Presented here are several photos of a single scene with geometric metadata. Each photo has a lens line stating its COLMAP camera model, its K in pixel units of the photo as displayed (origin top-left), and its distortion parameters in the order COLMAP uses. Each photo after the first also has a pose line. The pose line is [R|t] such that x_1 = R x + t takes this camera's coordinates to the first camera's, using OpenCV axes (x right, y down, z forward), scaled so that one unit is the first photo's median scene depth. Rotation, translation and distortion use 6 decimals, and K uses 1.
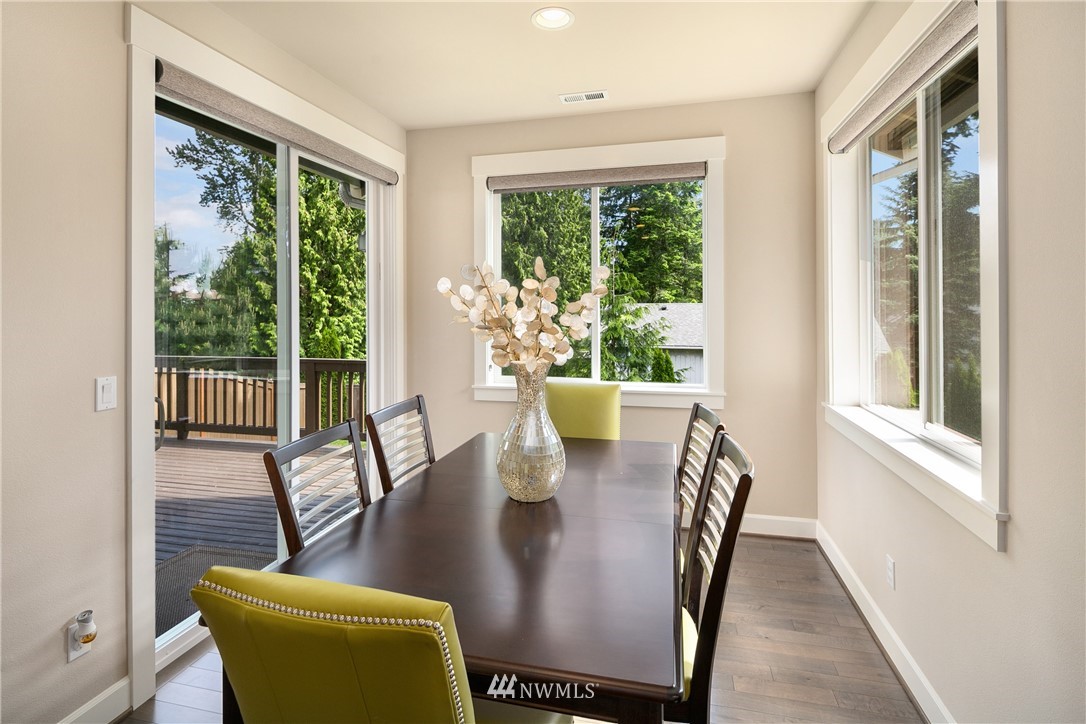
lens RADIAL K [[533.0, 0, 551.7], [0, 533.0, 298.4], [0, 0, 1]] dist [-0.010519, -0.000964]
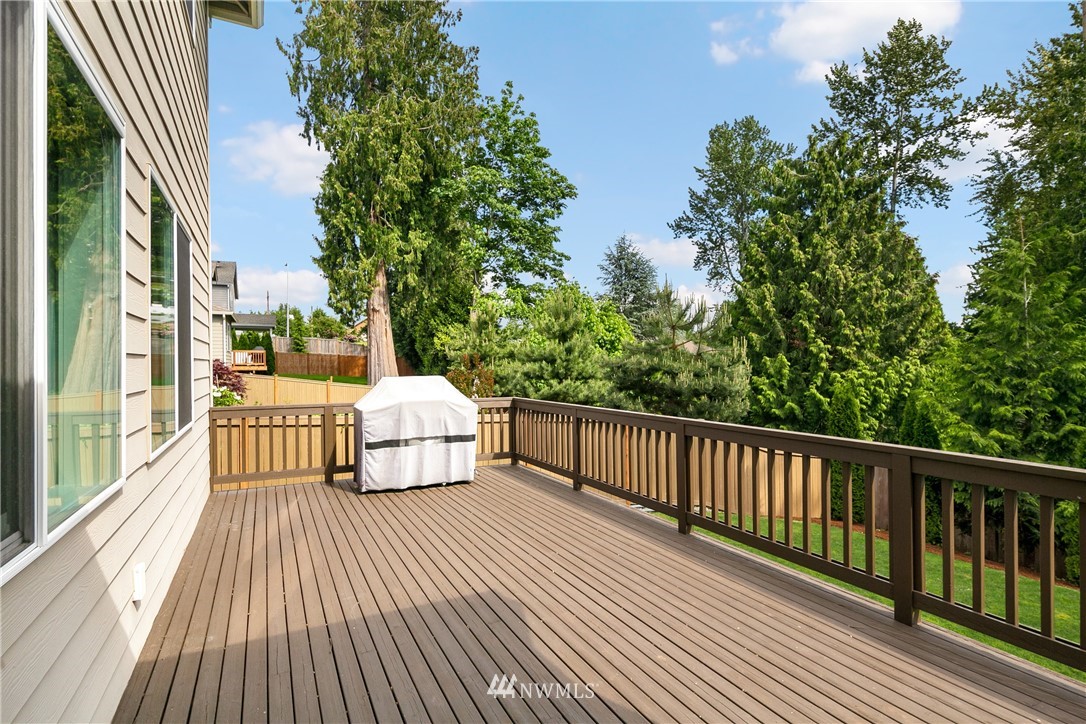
lens RADIAL K [[533.0, 0, 542.3], [0, 533.0, 360.8], [0, 0, 1]] dist [-0.010519, -0.000964]
pose [[0.649723, -0.002817, -0.760166, -0.070899], [0.011922, 0.999908, 0.006484, 0.006573], [0.760077, -0.013276, 0.649697, 0.101194]]
